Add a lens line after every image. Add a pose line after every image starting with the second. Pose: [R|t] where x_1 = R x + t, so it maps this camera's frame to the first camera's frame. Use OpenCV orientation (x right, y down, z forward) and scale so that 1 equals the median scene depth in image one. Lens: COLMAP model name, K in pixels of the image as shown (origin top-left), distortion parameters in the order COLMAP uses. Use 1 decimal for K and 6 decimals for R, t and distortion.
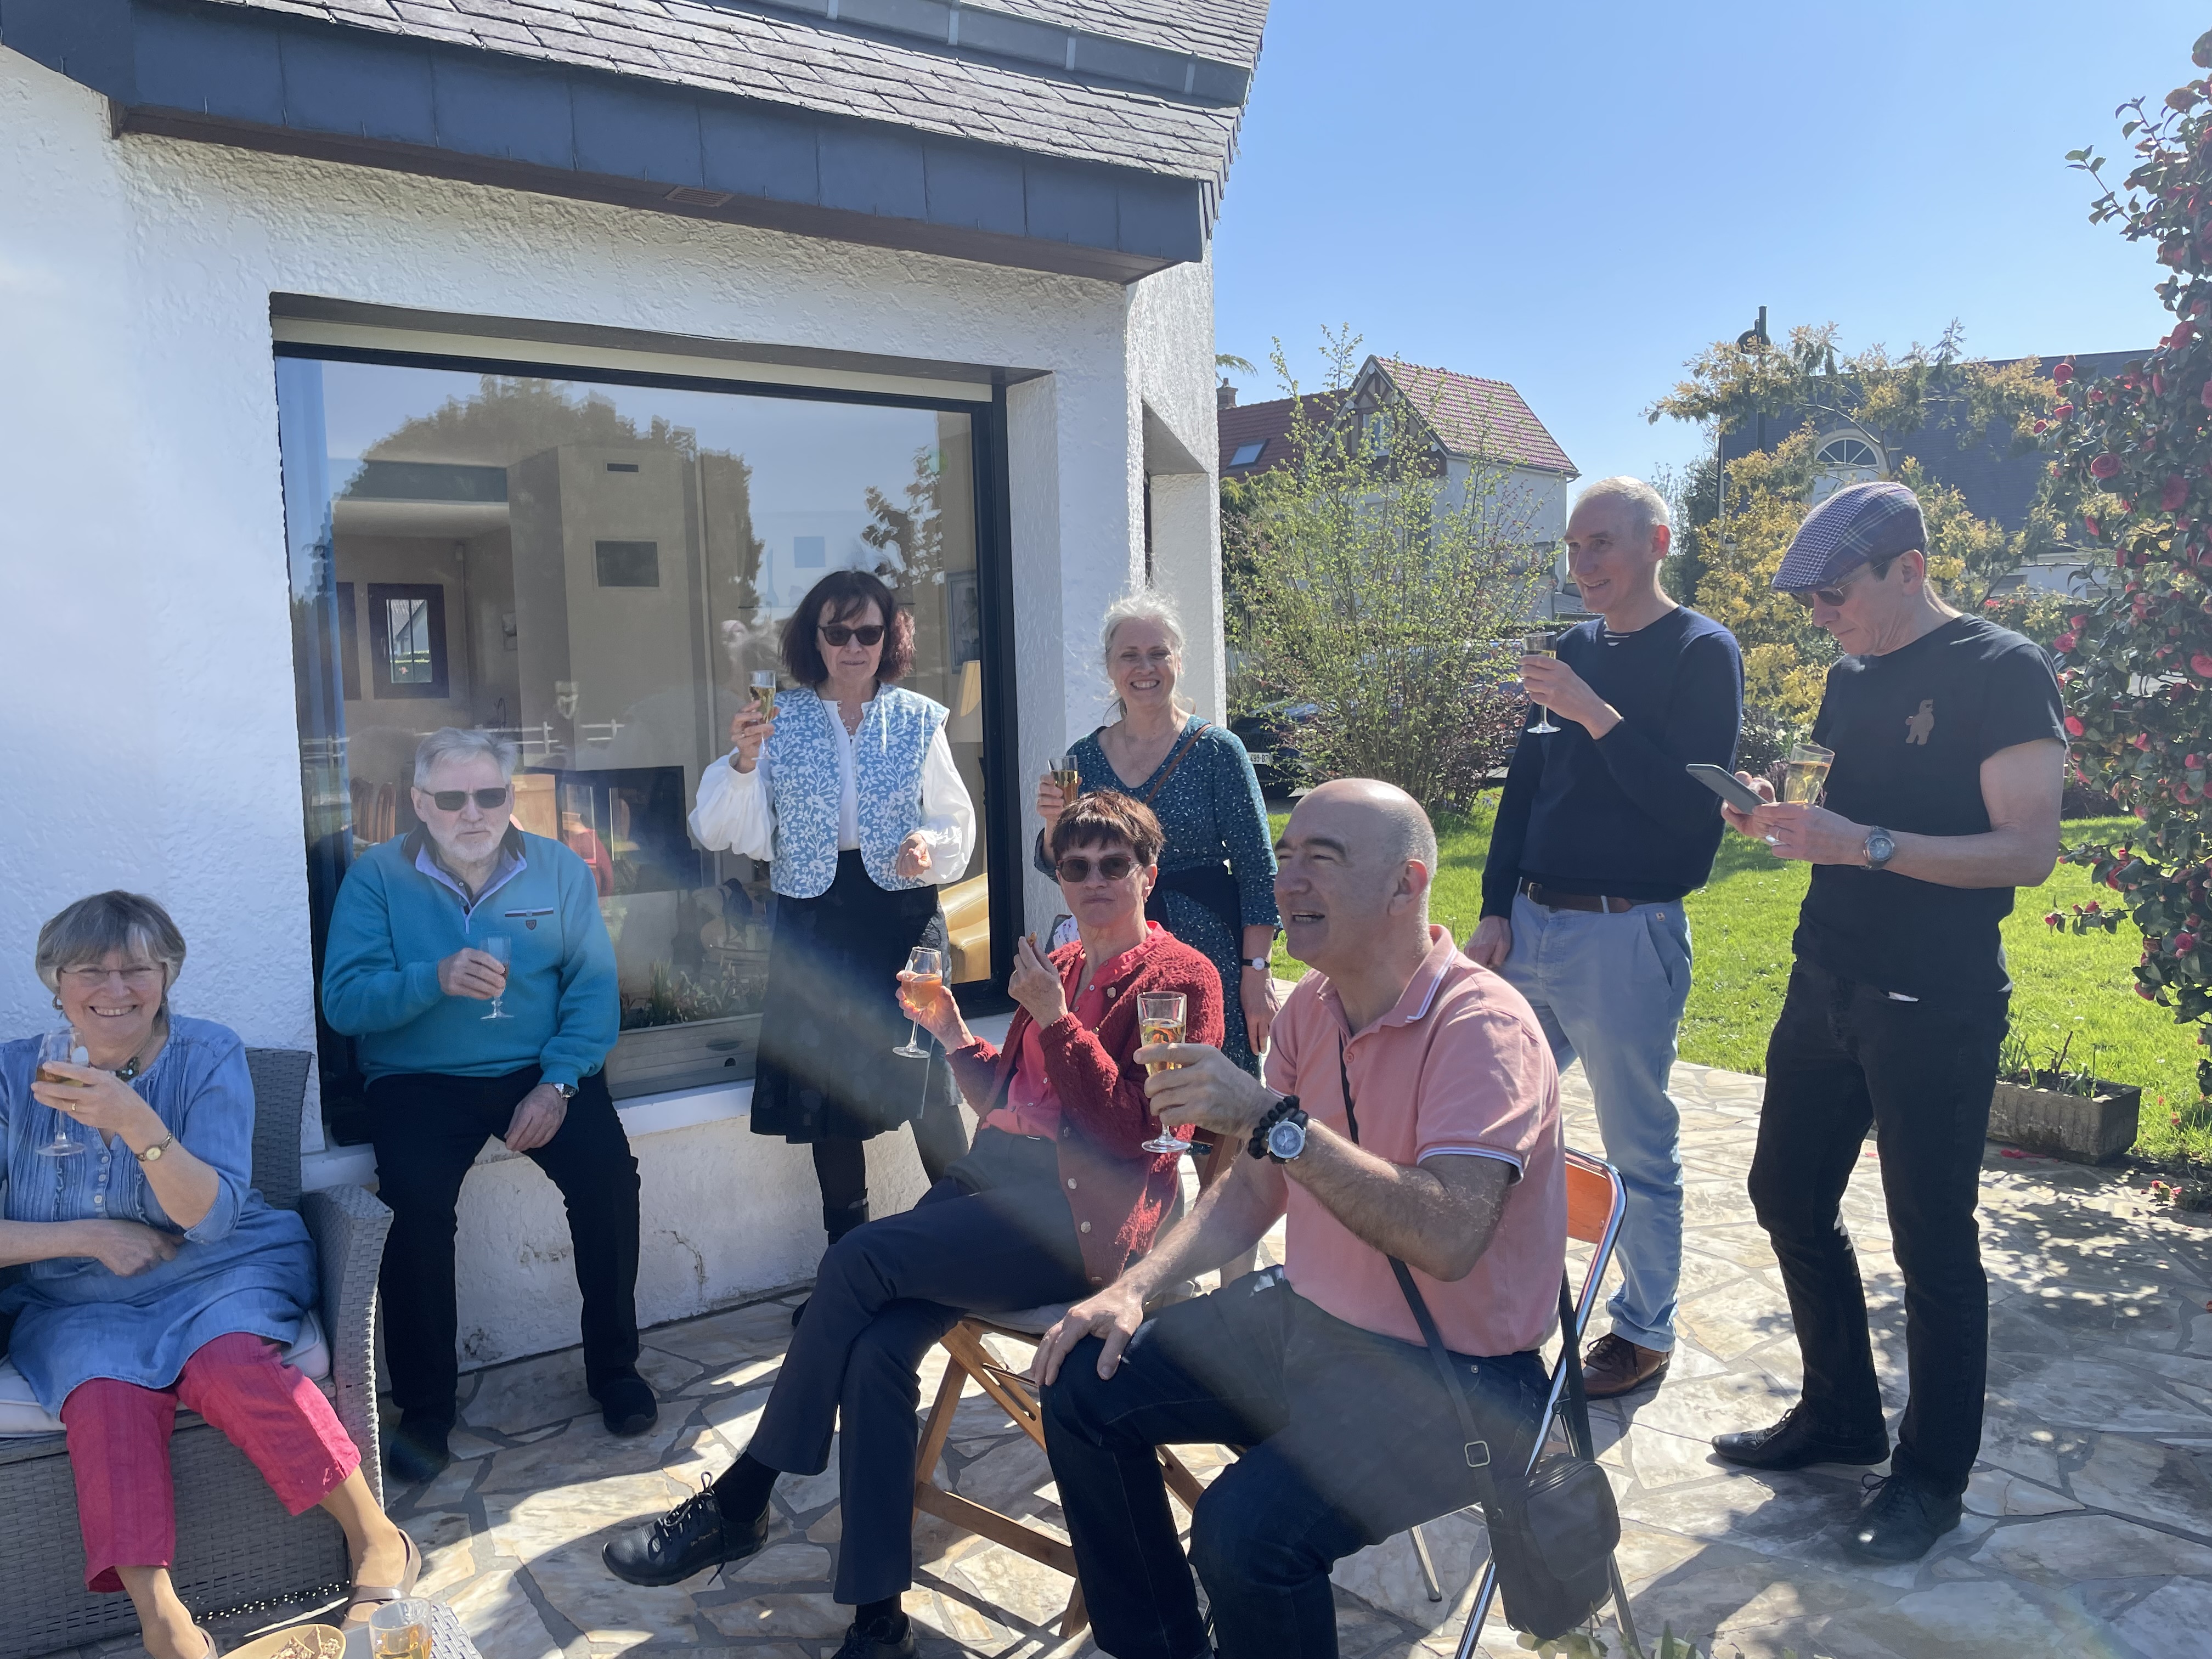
lens RADIAL K [[1702.4, 0, 1104.2], [0, 1702.4, 798.1], [0, 0, 1]] dist [0.002951, -0.002443]
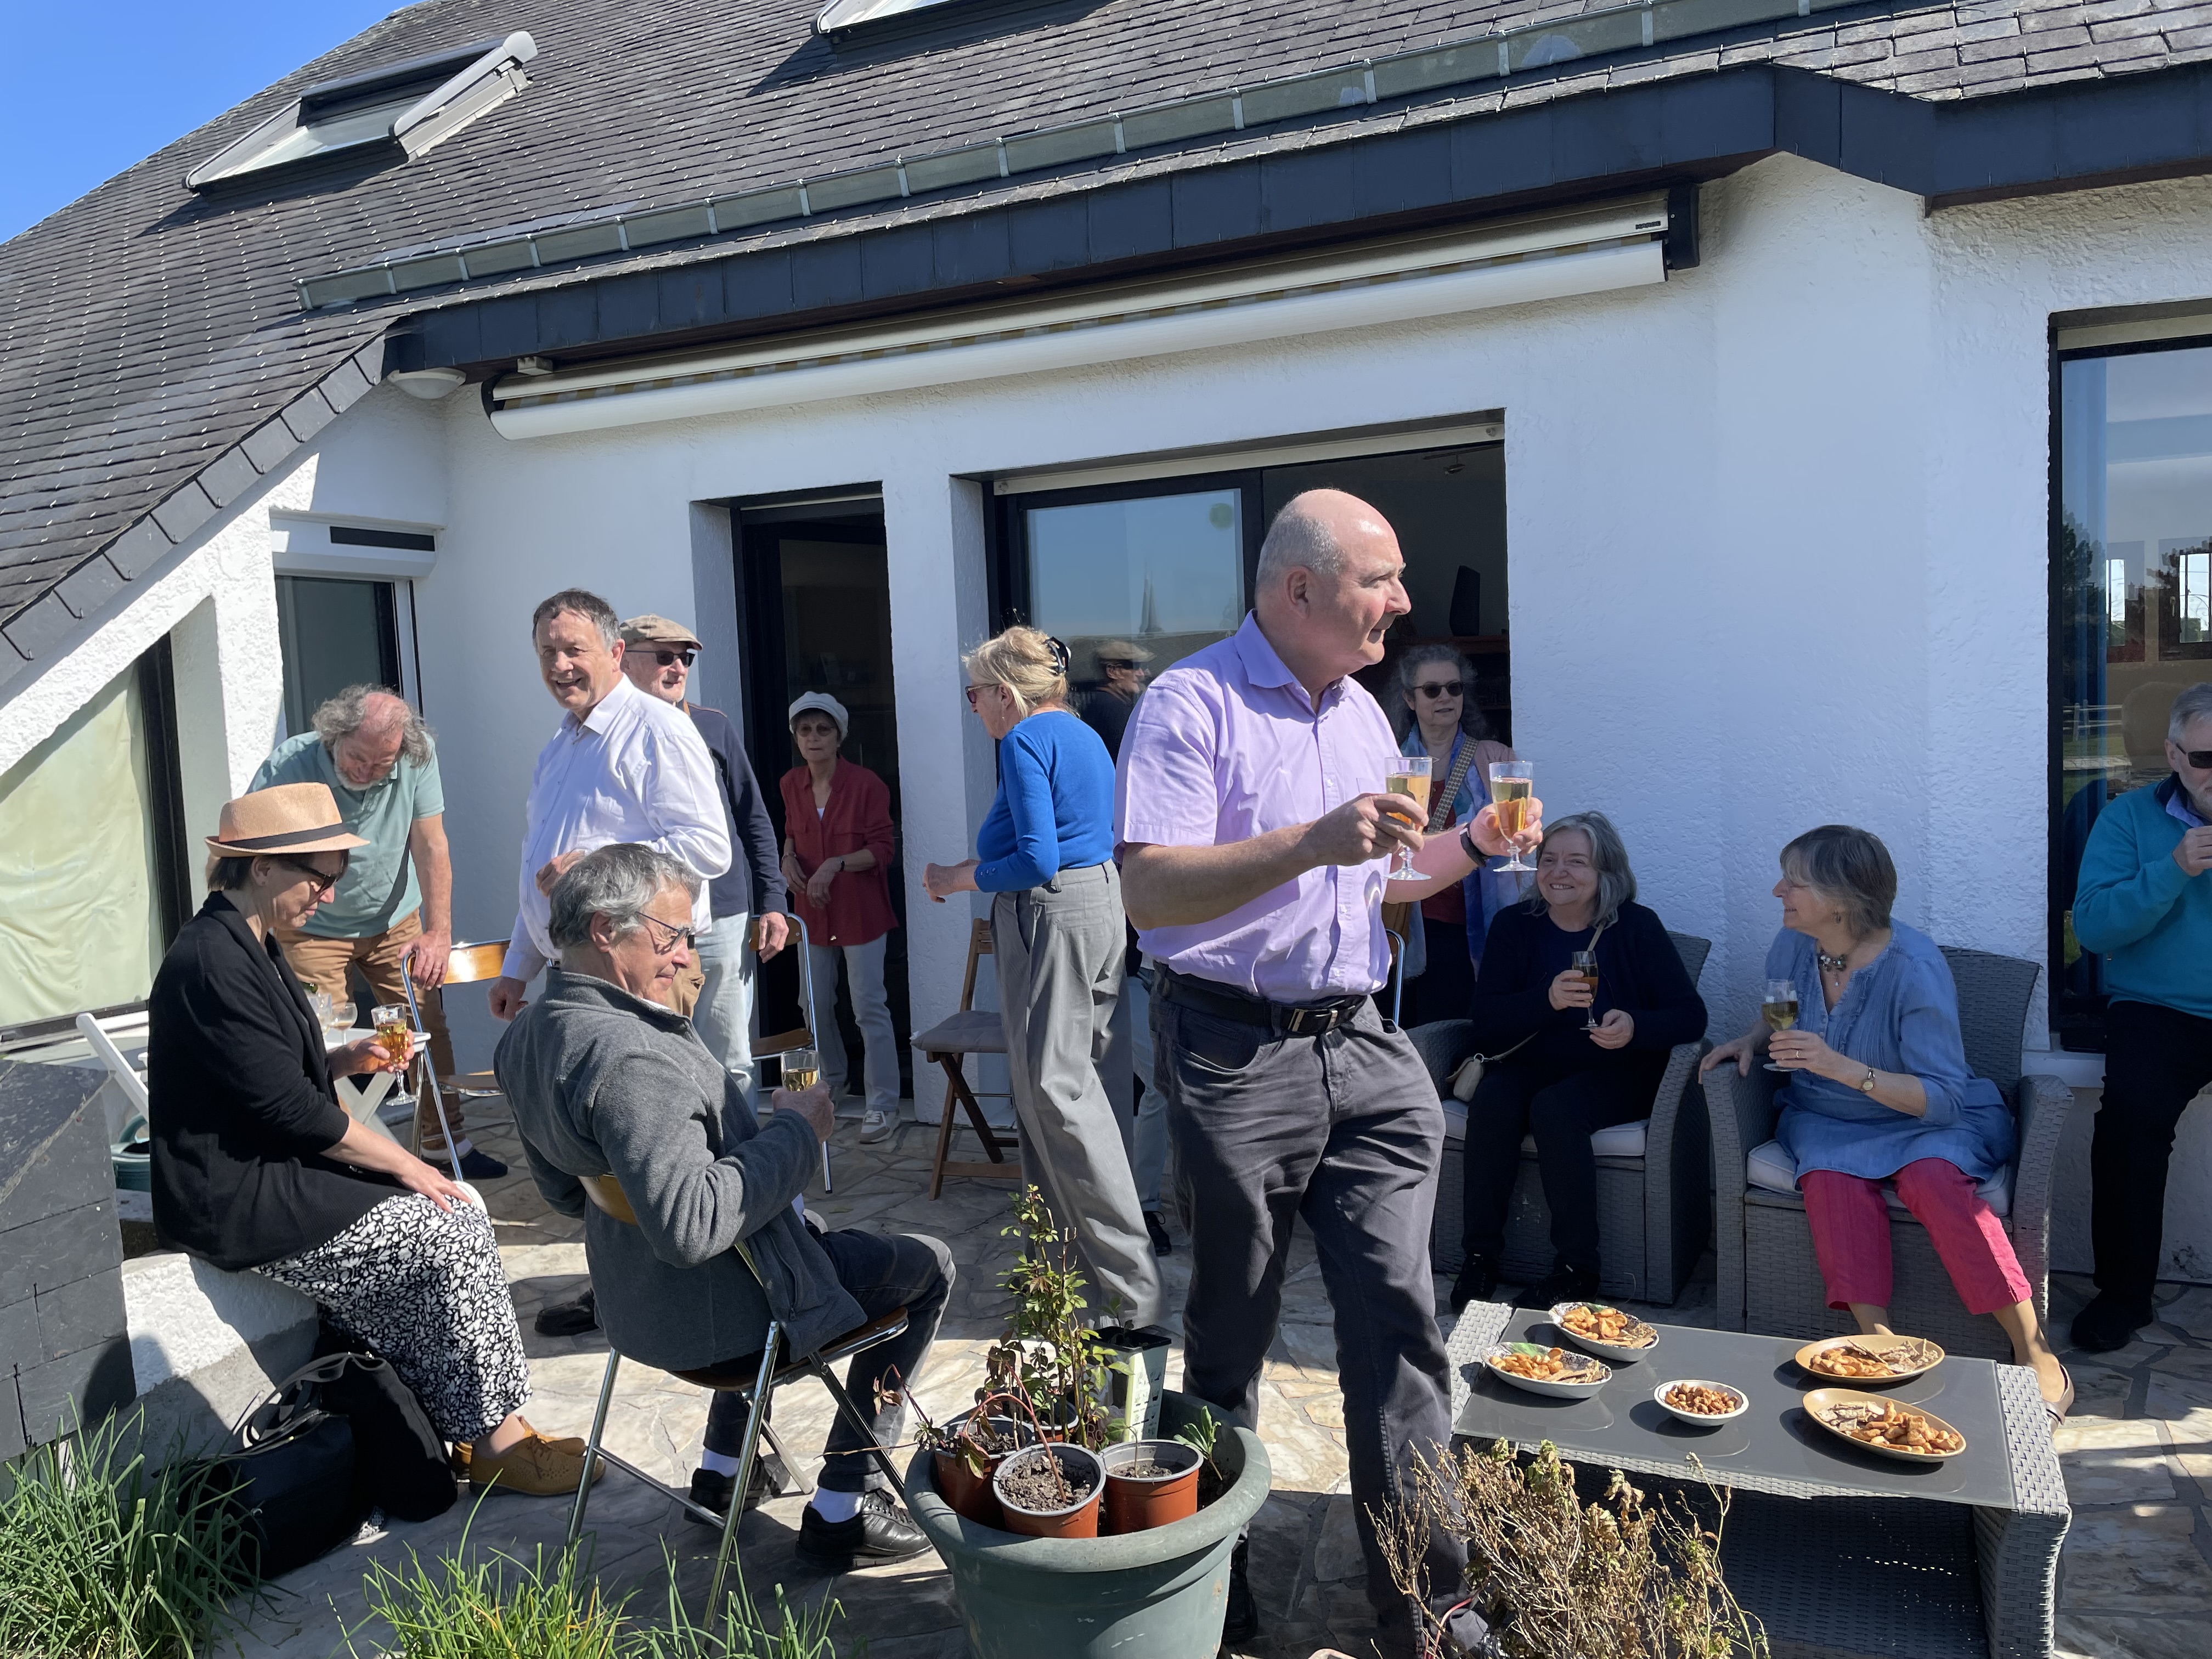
lens RADIAL K [[1655.5, 0, 1106.0], [0, 1655.5, 829.5], [0, 0, 1]] dist [0.002285, 0.000742]
pose [[0.520138, 0.071147, -0.851113, 0.170802], [-0.036455, 0.997466, 0.061103, 0.010671], [0.853304, -0.000755, 0.521414, -0.149858]]
